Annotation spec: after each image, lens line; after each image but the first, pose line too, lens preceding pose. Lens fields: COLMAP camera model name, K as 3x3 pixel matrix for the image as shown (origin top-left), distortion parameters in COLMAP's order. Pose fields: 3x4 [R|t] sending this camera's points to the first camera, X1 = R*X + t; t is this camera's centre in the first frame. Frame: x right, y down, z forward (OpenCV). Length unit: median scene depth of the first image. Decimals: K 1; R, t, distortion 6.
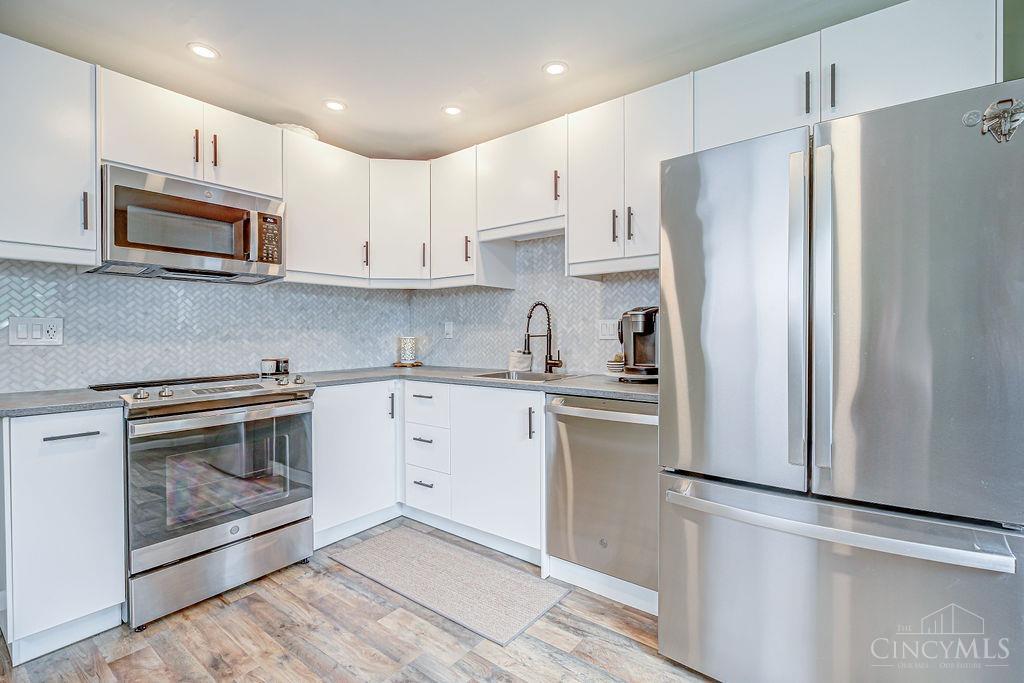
lens RADIAL K [[471.0, 0, 509.7], [0, 471.0, 332.4], [0, 0, 1]] dist [-0.003931, -0.000713]
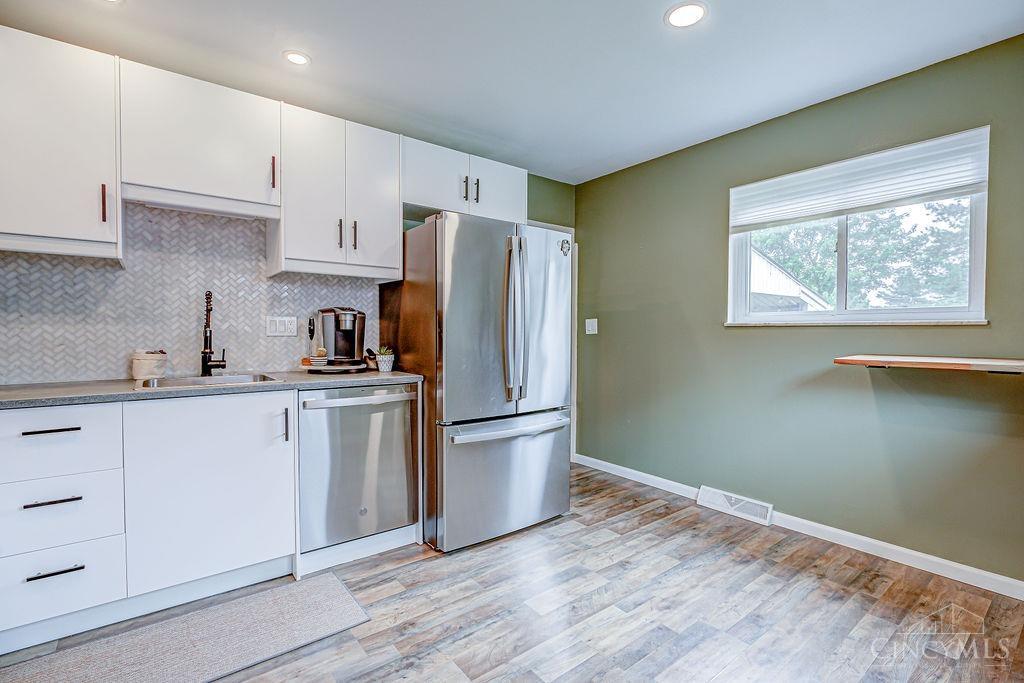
lens RADIAL K [[470.6, 0, 509.4], [0, 470.6, 341.8], [0, 0, 1]] dist [-0.001617, -0.000218]
pose [[0.249422, -0.014026, 0.968293, -0.683798], [-0.006847, 0.999845, 0.016247, 0.007740], [-0.968371, -0.010682, 0.249288, 0.303737]]
